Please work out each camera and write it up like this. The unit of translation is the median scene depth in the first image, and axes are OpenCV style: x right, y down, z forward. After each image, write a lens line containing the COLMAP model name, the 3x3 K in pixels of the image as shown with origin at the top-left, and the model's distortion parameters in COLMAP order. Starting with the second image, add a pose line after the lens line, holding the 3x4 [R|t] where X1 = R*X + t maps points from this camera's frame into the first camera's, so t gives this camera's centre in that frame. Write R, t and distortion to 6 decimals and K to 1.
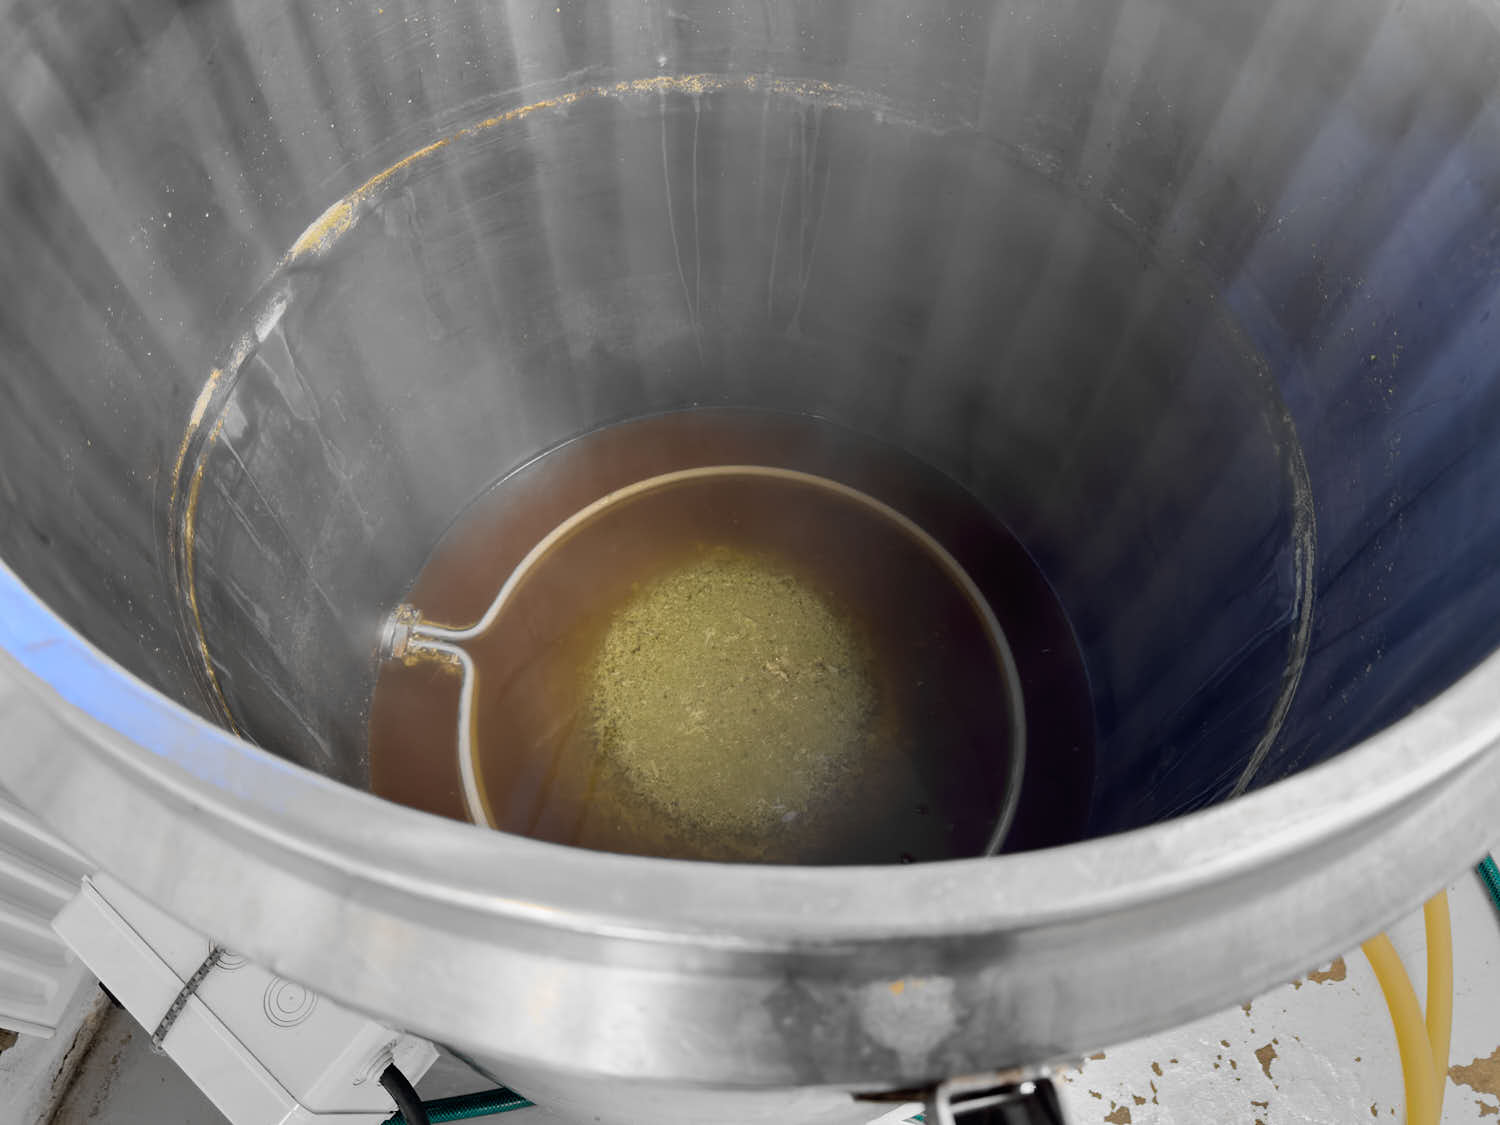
lens RADIAL K [[1202.4, 0, 750.0], [0, 1202.4, 562.5], [0, 0, 1]] dist [0.076238, 0.004147]
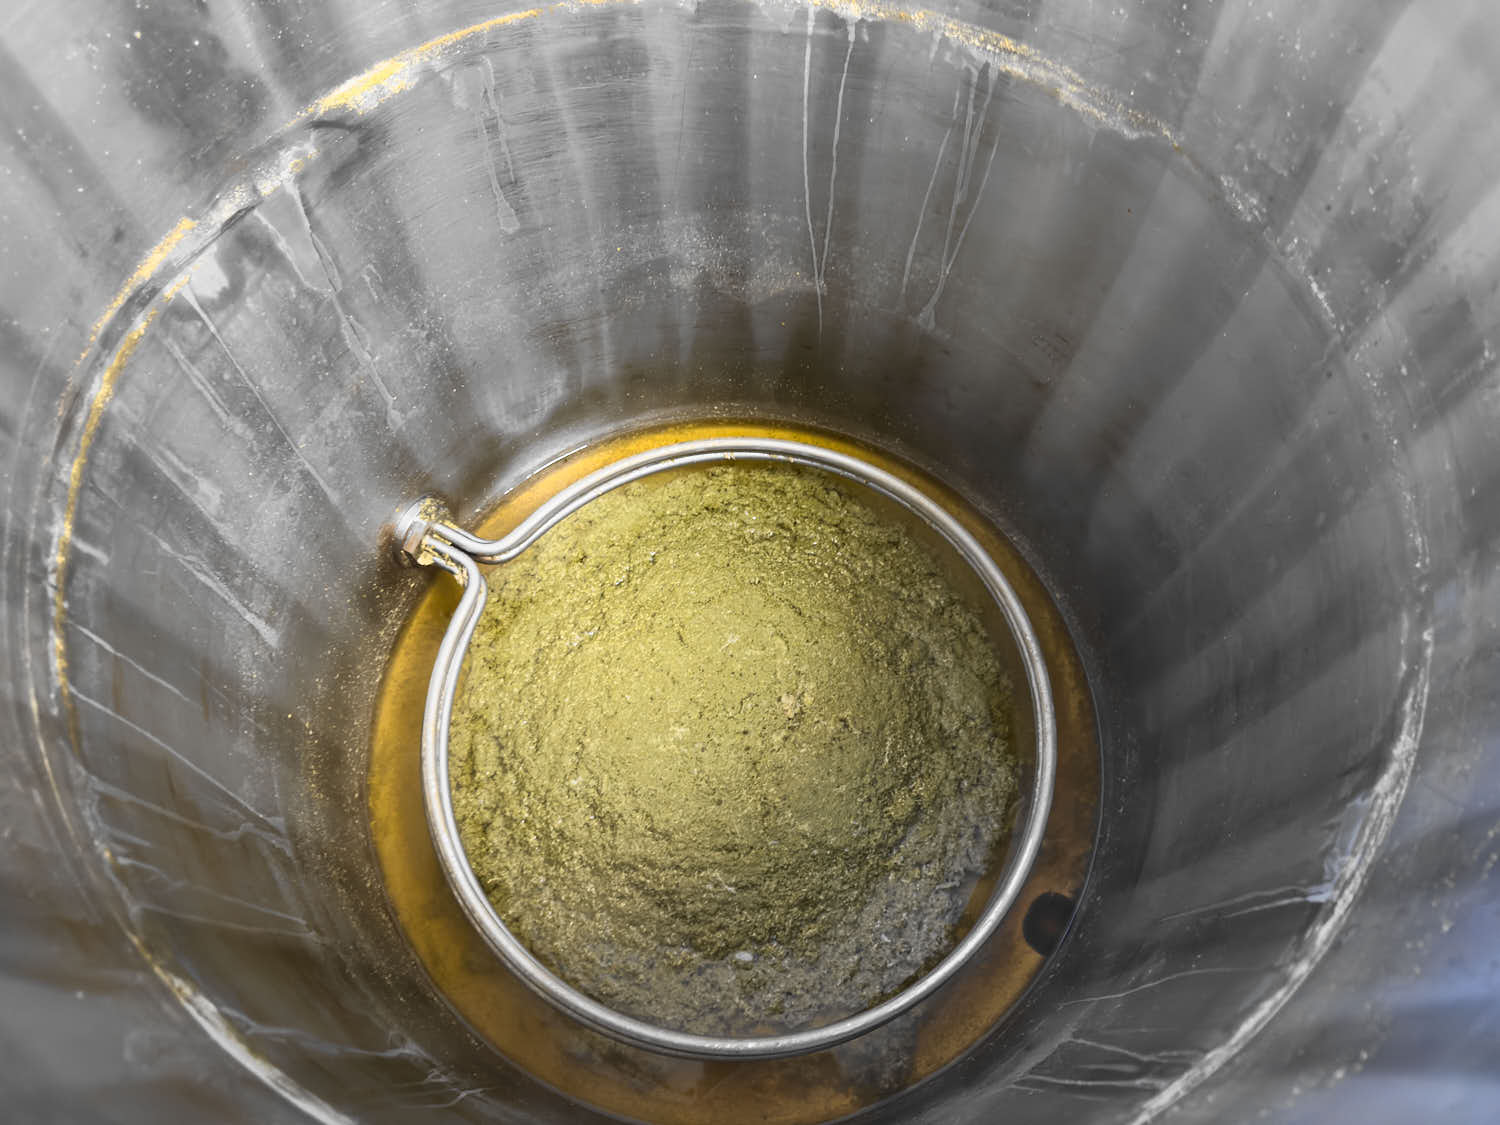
lens RADIAL K [[1202.4, 0, 750.0], [0, 1202.4, 562.5], [0, 0, 1]] dist [0.076238, 0.004147]
pose [[0.941200, 0.293700, -0.166981, 0.121827], [-0.276897, 0.953772, 0.116821, -0.100386], [0.193572, -0.063716, 0.979015, 0.140187]]
